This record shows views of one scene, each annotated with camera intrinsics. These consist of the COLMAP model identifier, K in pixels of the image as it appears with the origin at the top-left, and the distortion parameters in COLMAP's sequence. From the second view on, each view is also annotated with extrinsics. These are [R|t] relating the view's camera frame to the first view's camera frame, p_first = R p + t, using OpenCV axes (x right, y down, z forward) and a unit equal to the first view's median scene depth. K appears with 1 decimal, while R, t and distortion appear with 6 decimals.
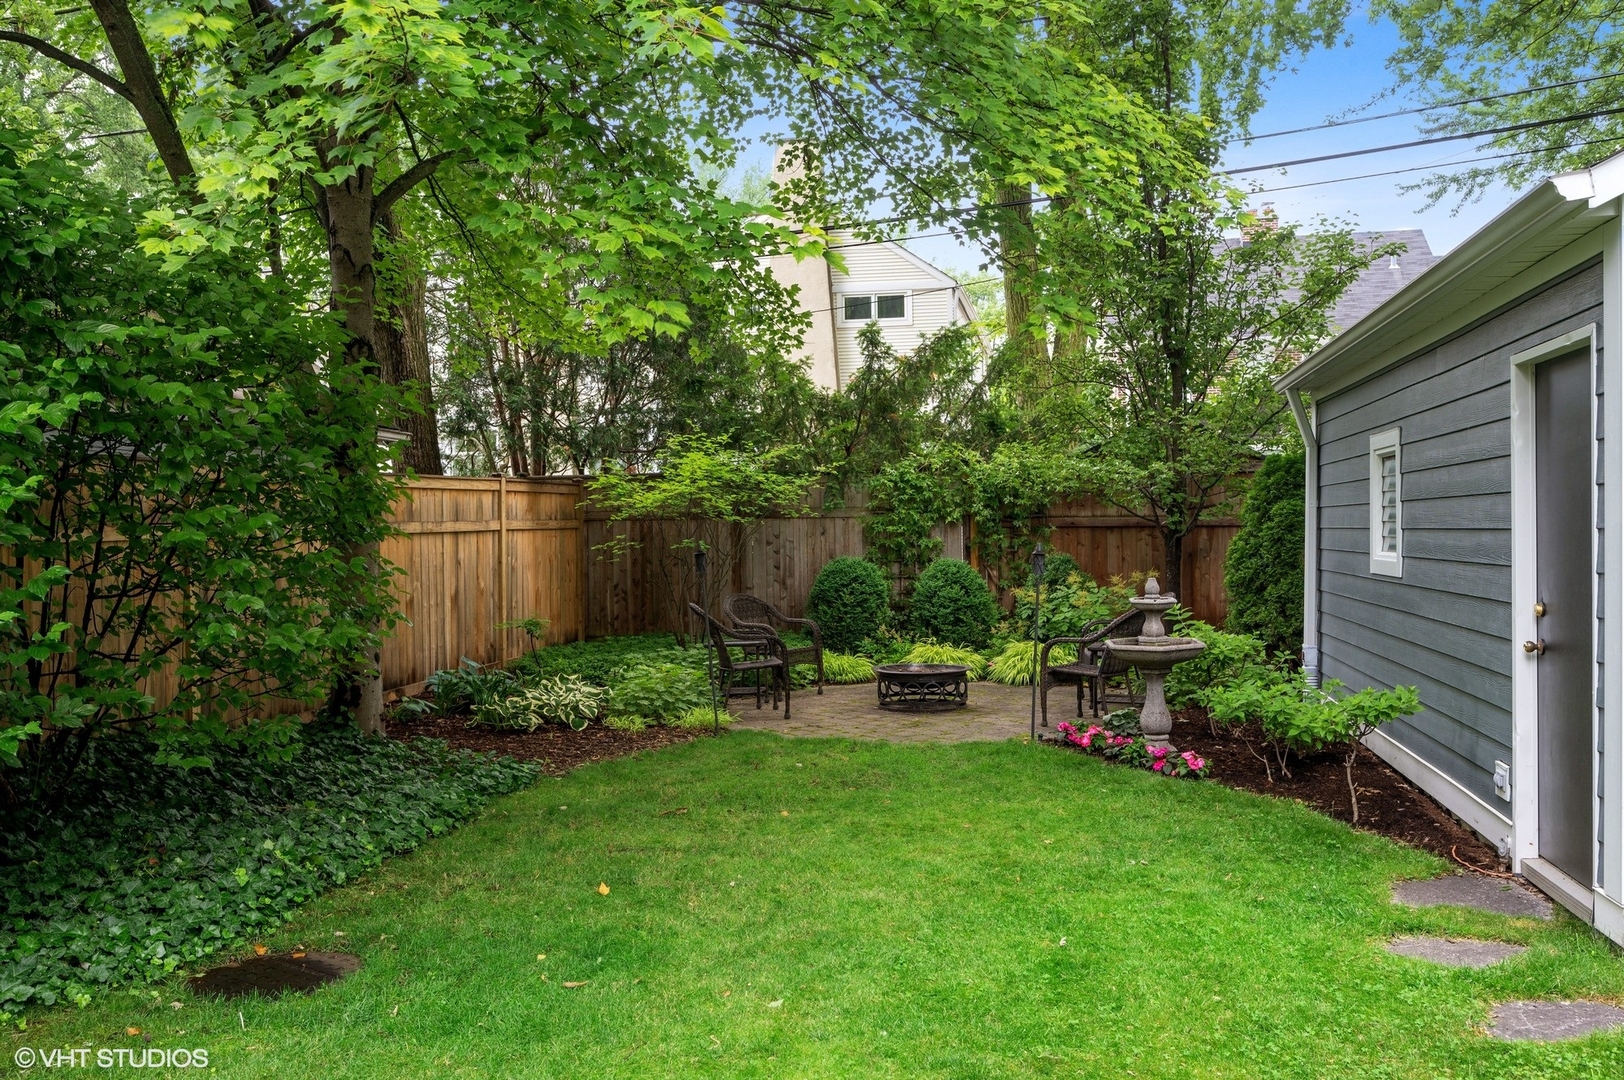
lens RADIAL K [[1526.3, 0, 806.9], [0, 1526.3, 533.3], [0, 0, 1]] dist [0.012320, -0.000896]
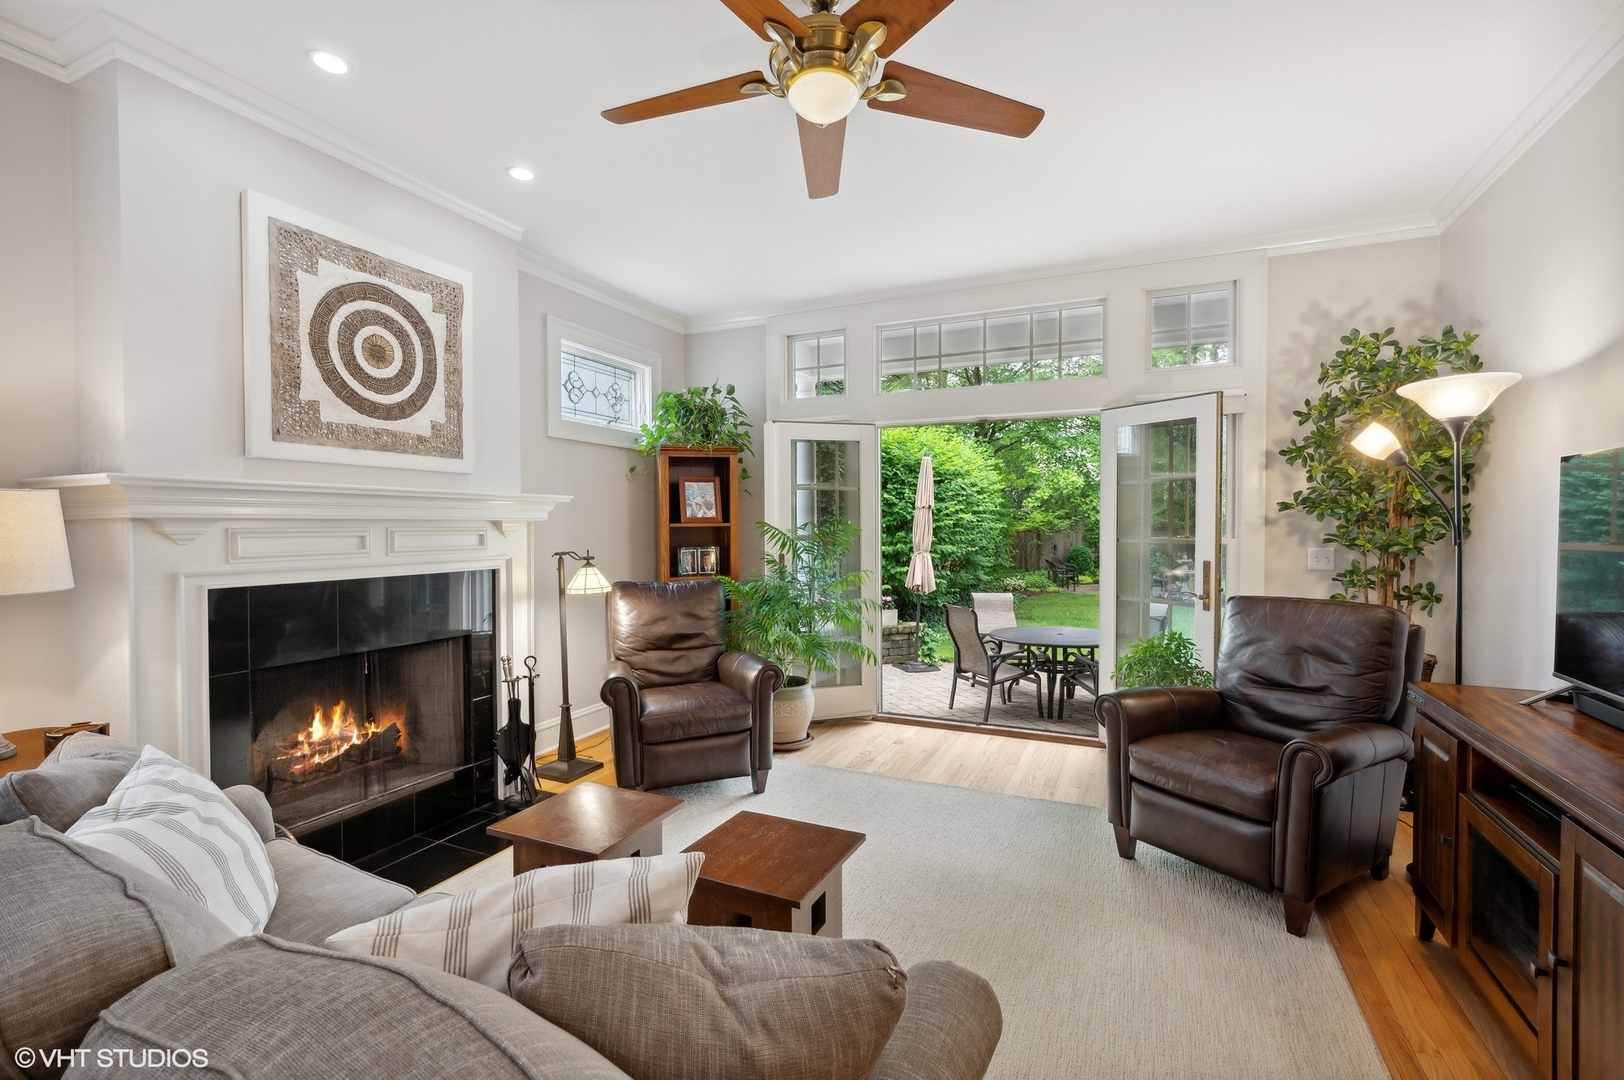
lens RADIAL K [[700.8, 0, 815.3], [0, 700.8, 535.5], [0, 0, 1]] dist [-0.007739, 0.001907]
pose [[0.965672, 0.016264, -0.259256, -0.177103], [-0.013046, 0.999815, 0.014127, -0.025916], [0.259437, -0.010260, 0.965705, -0.763351]]
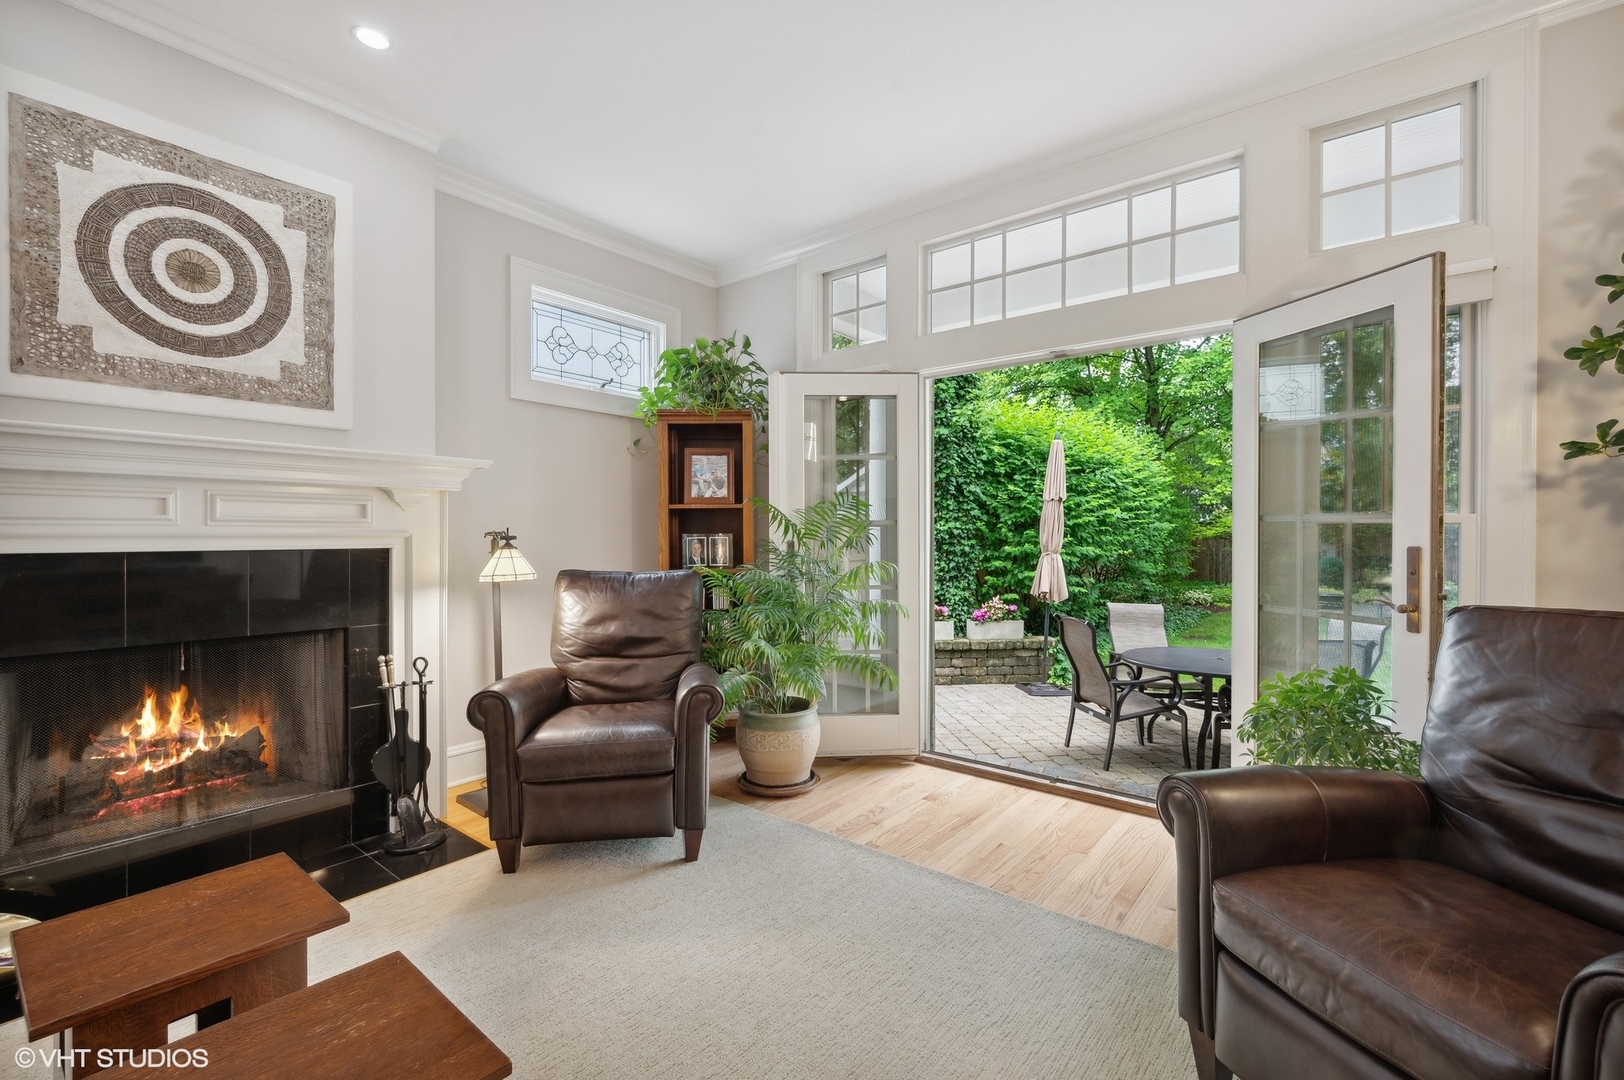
lens RADIAL K [[700.8, 0, 817.1], [0, 700.8, 536.1], [0, 0, 1]] dist [-0.007739, 0.001907]
pose [[0.876464, 0.017608, -0.481146, -0.146959], [-0.016382, 0.999843, 0.006747, -0.016659], [0.481189, 0.001968, 0.876615, -0.676487]]
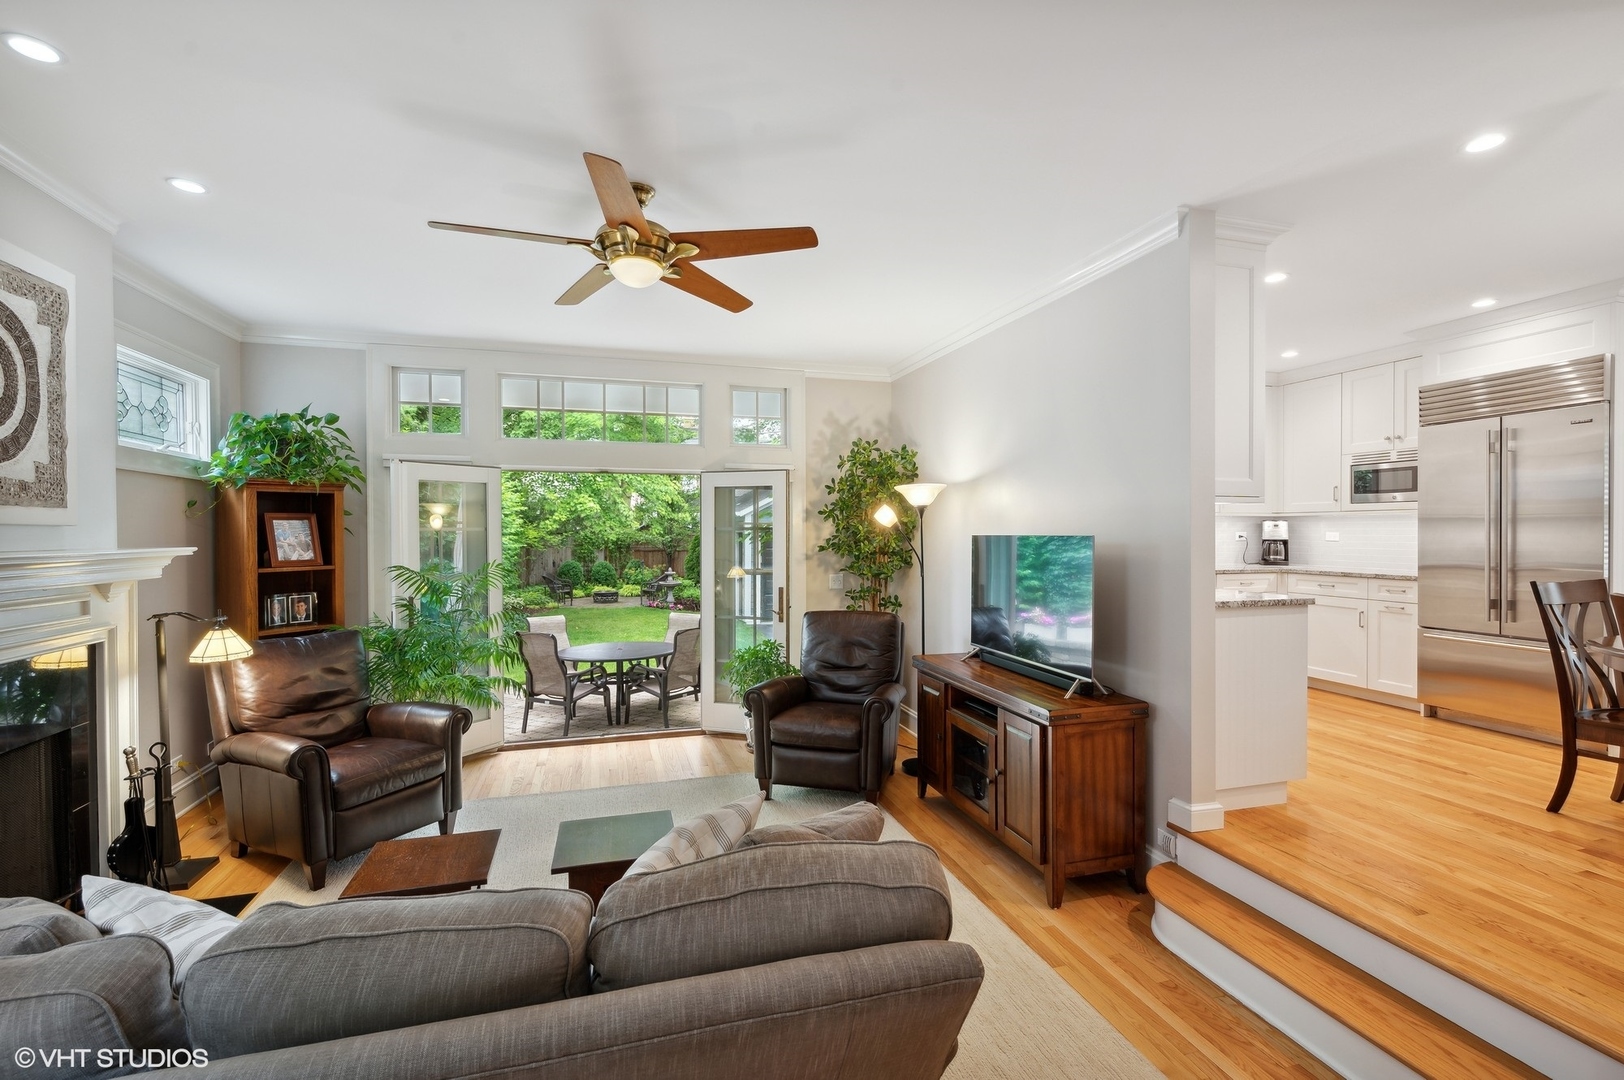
lens RADIAL K [[711.3, 0, 796.9], [0, 711.3, 532.3], [0, 0, 1]] dist [-0.004833, -0.001334]
pose [[0.906030, 0.010467, 0.423084, -0.250498], [-0.005353, 0.999898, -0.013273, -0.037966], [-0.423180, 0.009761, 0.905993, -0.816615]]
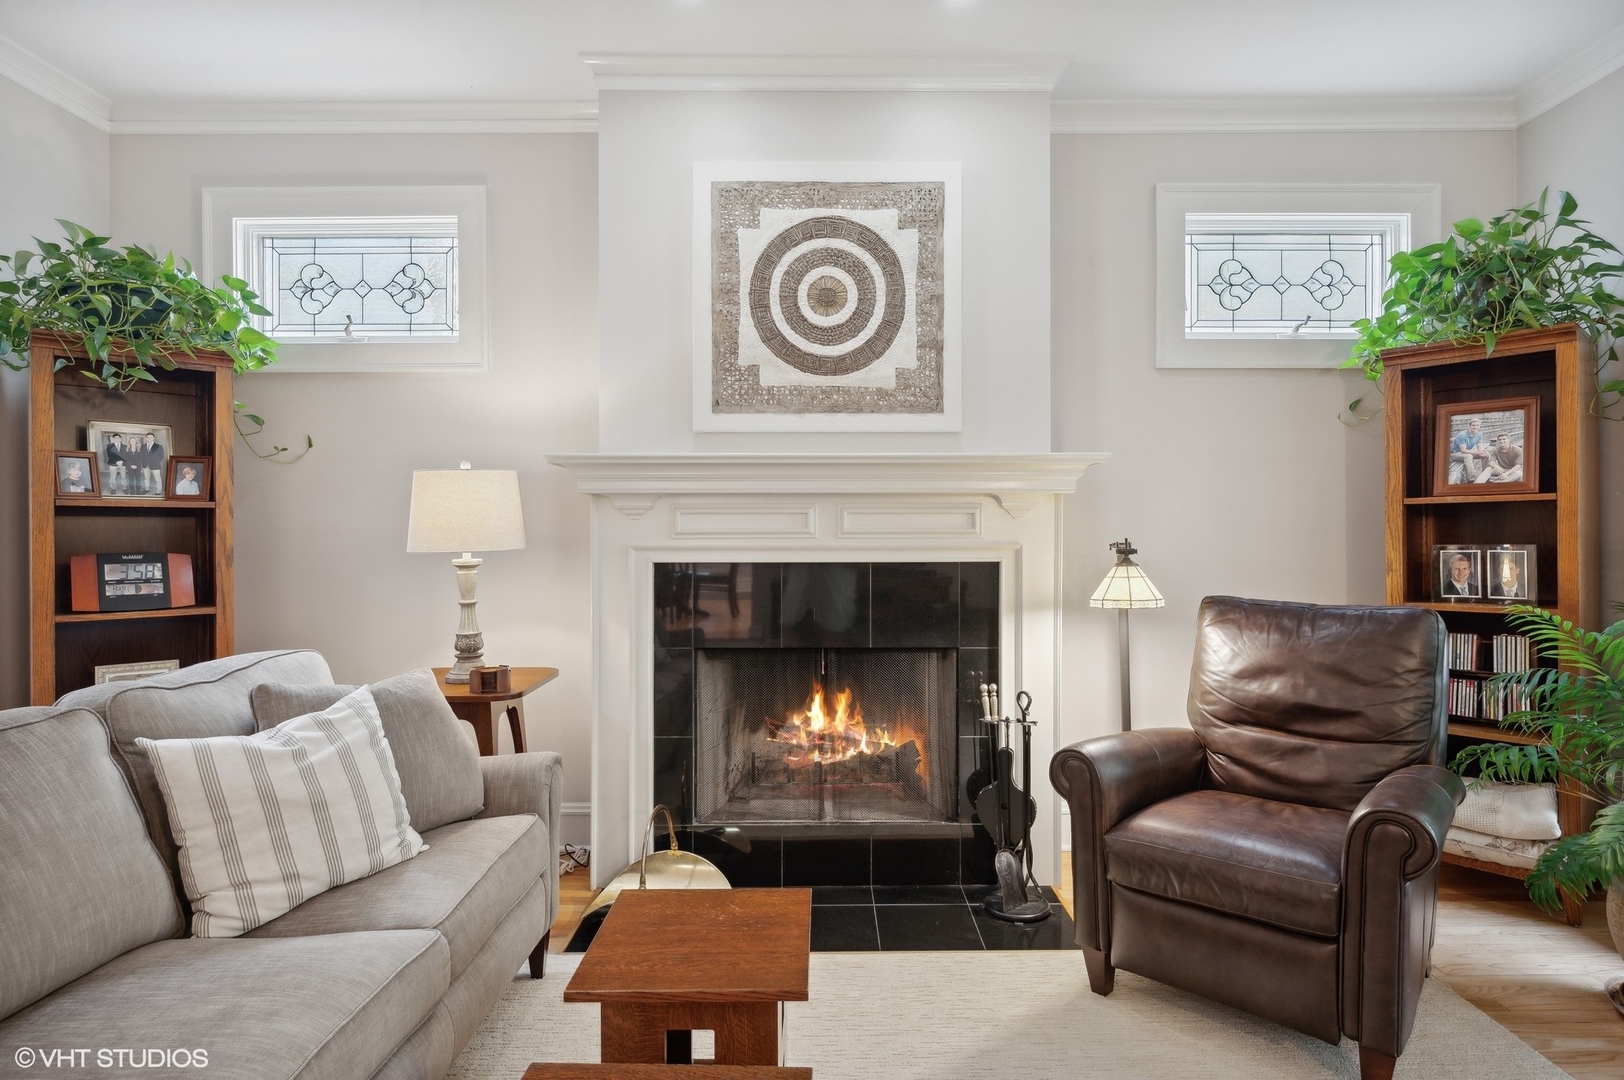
lens RADIAL K [[847.1, 0, 824.5], [0, 847.1, 534.7], [0, 0, 1]] dist [-0.000868, -0.003160]
pose [[0.169711, 0.018097, -0.985328, -0.148229], [-0.005449, 0.999833, 0.017425, -0.019933], [0.985479, 0.002412, 0.169781, -0.641443]]
